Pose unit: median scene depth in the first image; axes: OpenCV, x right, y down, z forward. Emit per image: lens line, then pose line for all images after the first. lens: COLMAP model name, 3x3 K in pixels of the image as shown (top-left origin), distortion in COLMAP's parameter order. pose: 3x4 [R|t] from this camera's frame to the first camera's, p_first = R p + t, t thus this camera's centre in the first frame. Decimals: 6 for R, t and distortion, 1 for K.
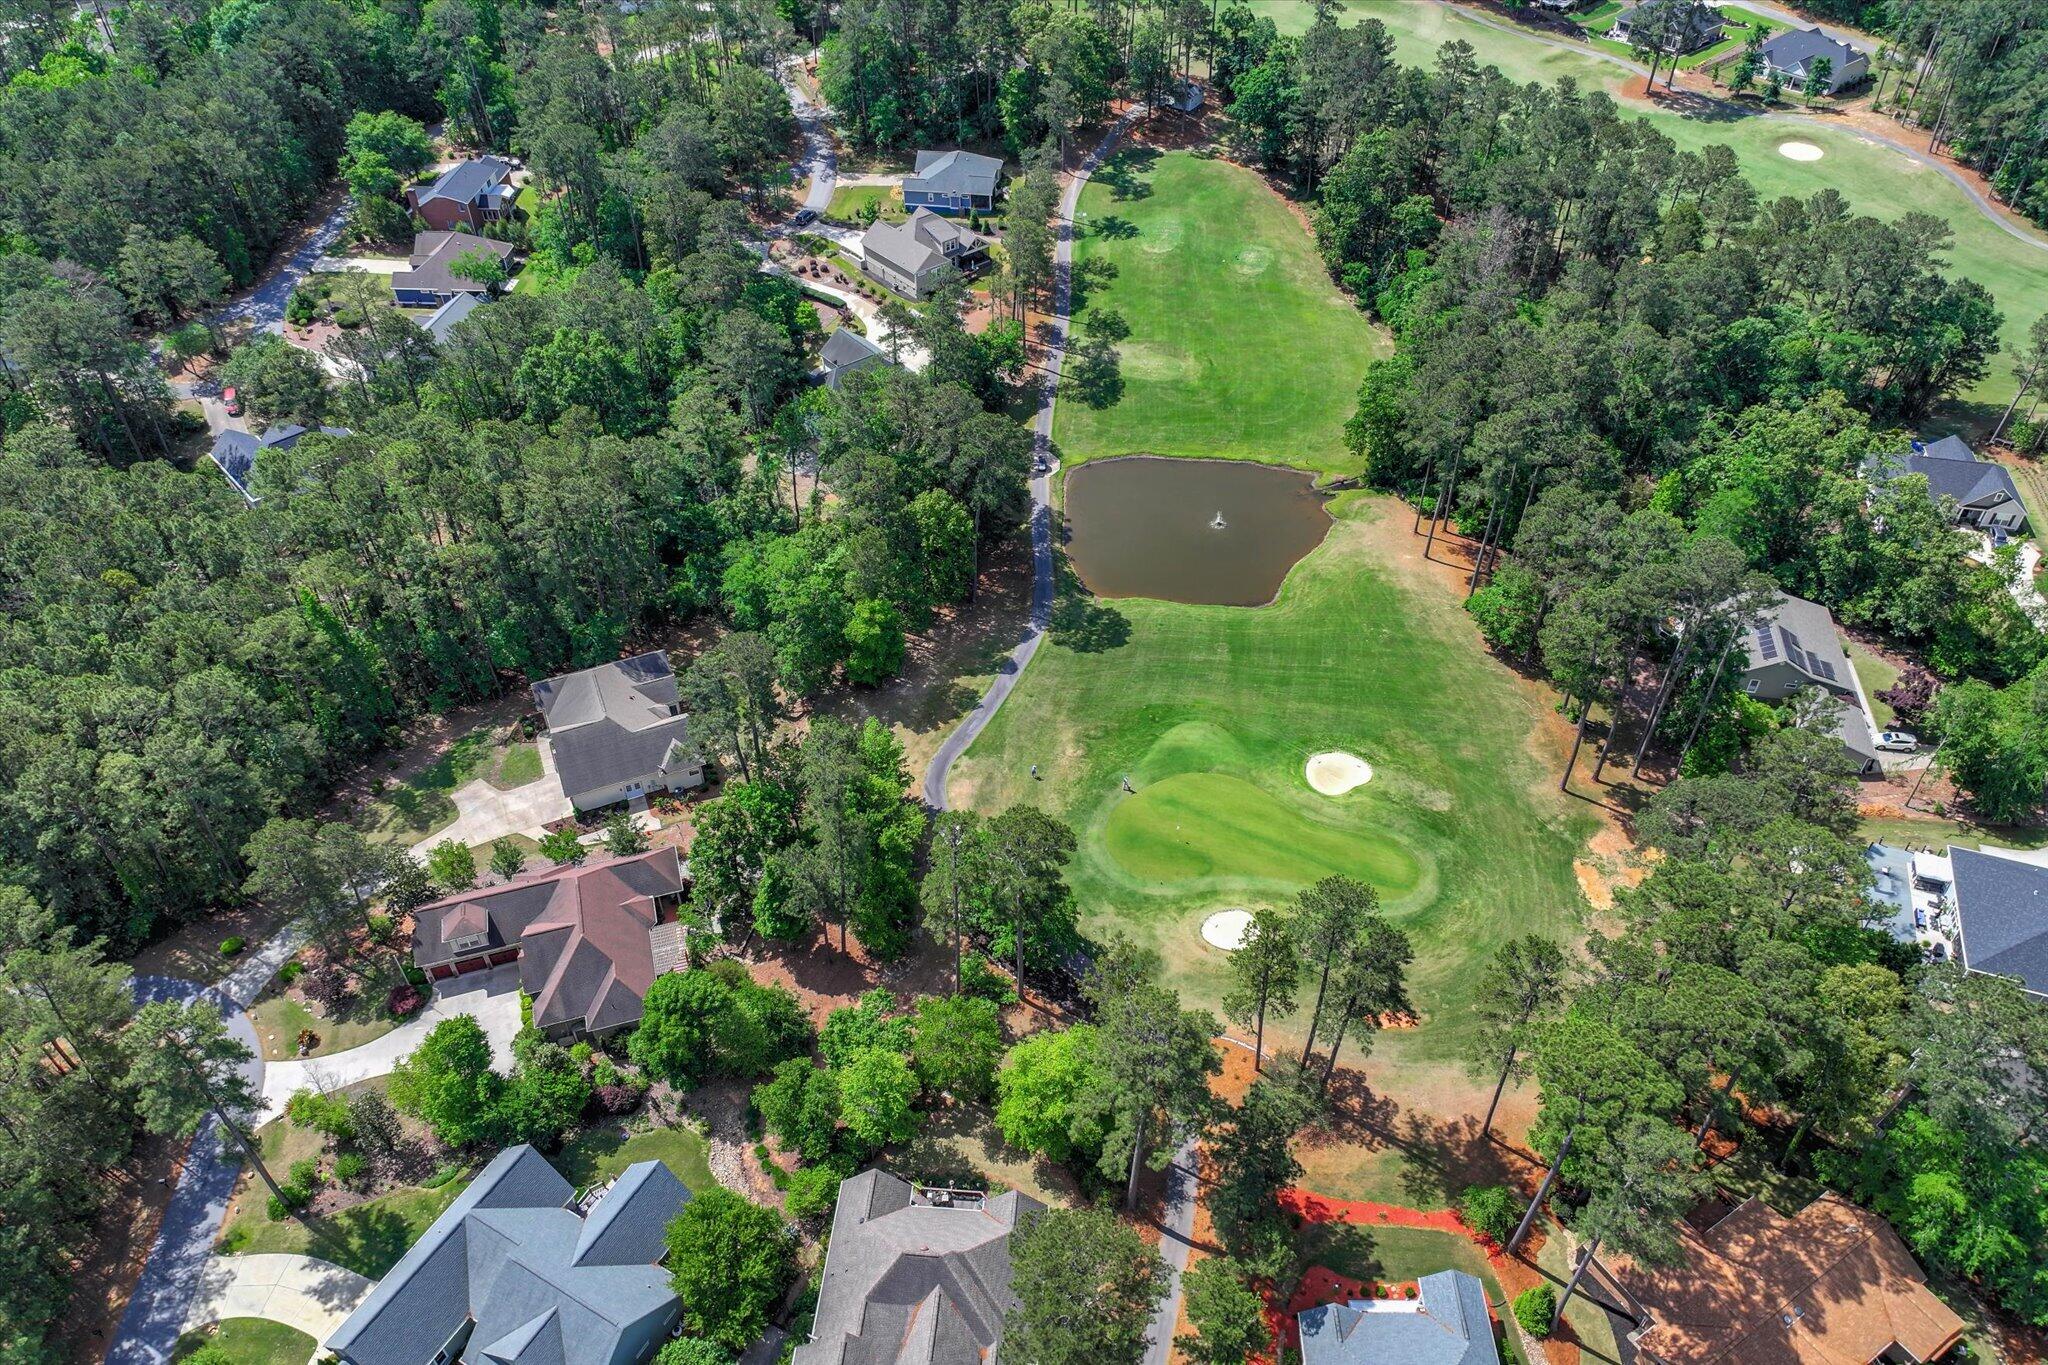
lens RADIAL K [[1443.6, 0, 1030.6], [0, 1443.6, 680.4], [0, 0, 1]] dist [0.003019, 0.011436]
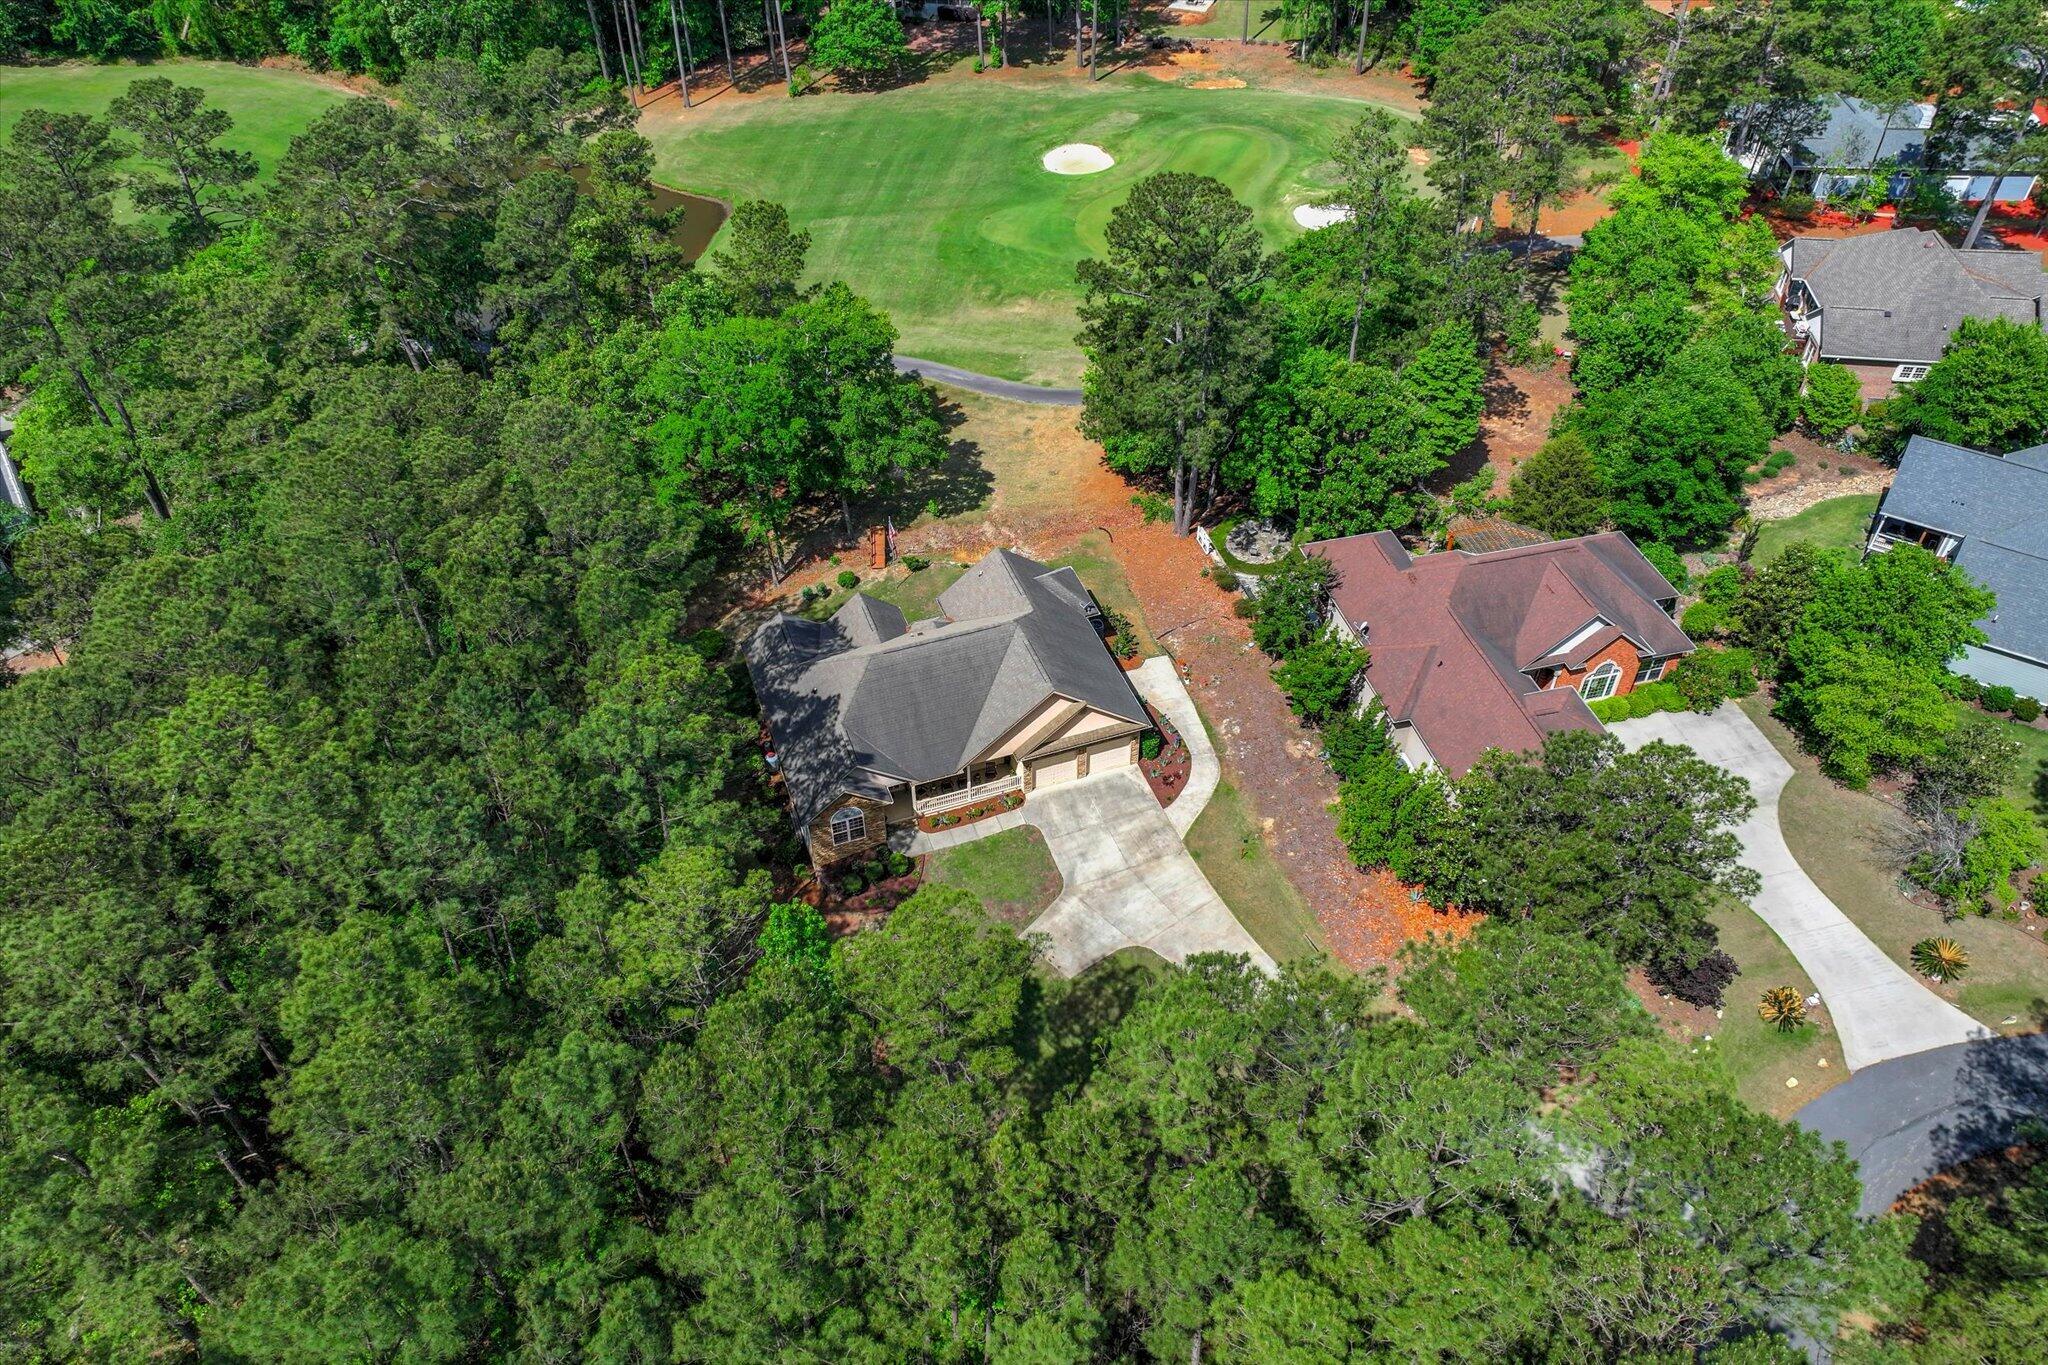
lens RADIAL K [[1443.6, 0, 1030.6], [0, 1443.6, 680.4], [0, 0, 1]] dist [0.003019, 0.011436]
pose [[0.048705, -0.673119, 0.737928, -0.652297], [0.663749, 0.573888, 0.479677, -0.194927], [-0.746368, 0.466436, 0.474733, 0.721370]]
